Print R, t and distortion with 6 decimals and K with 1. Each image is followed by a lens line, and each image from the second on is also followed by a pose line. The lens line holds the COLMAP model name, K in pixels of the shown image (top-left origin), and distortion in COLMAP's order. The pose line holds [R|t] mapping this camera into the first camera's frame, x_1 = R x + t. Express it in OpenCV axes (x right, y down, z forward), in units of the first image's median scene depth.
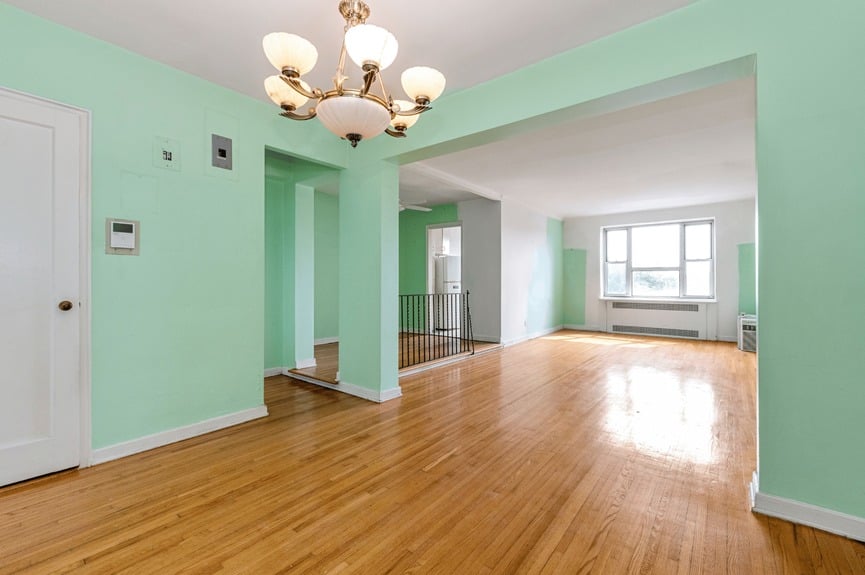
lens RADIAL K [[376.3, 0, 437.9], [0, 376.3, 279.3], [0, 0, 1]] dist [-0.000134, -0.000084]
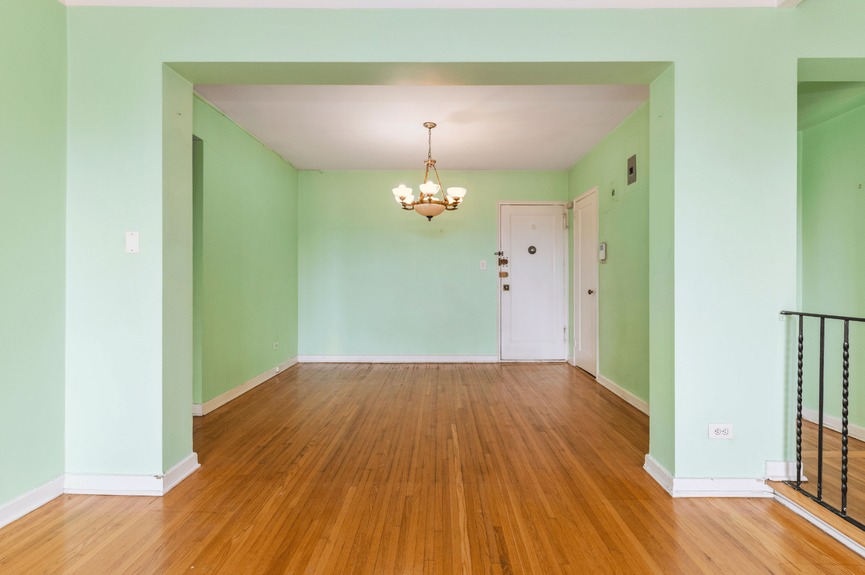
lens RADIAL K [[376.3, 0, 437.9], [0, 376.3, 279.3], [0, 0, 1]] dist [-0.000134, -0.000084]
pose [[-0.791082, -0.004540, -0.611694, 0.239617], [-0.003553, 0.999990, -0.002828, 0.004353], [0.611700, -0.000064, -0.791090, 0.599237]]
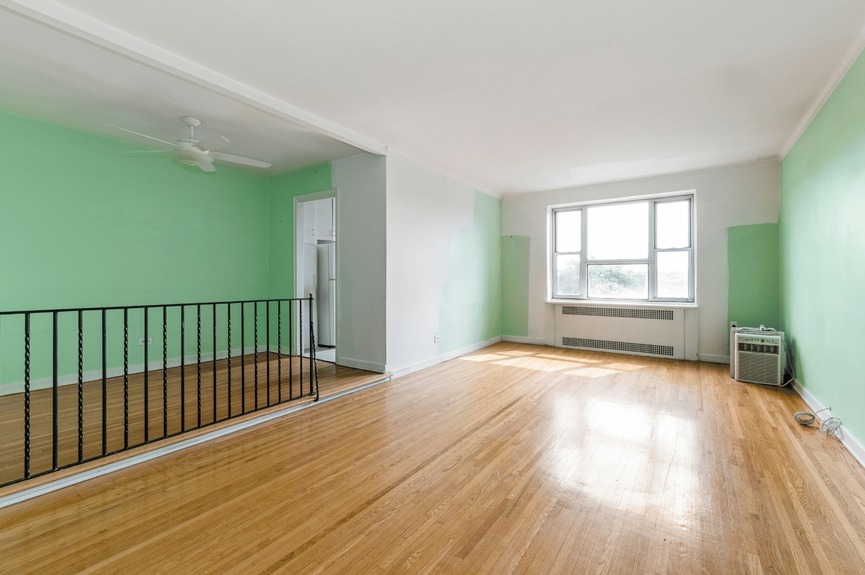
lens RADIAL K [[376.3, 0, 437.9], [0, 376.3, 279.3], [0, 0, 1]] dist [-0.000134, -0.000084]
pose [[0.997958, -0.000552, 0.063872, 0.184758], [0.000056, 0.999970, 0.007770, 0.001003], [-0.063874, -0.007751, 0.997928, 0.293014]]
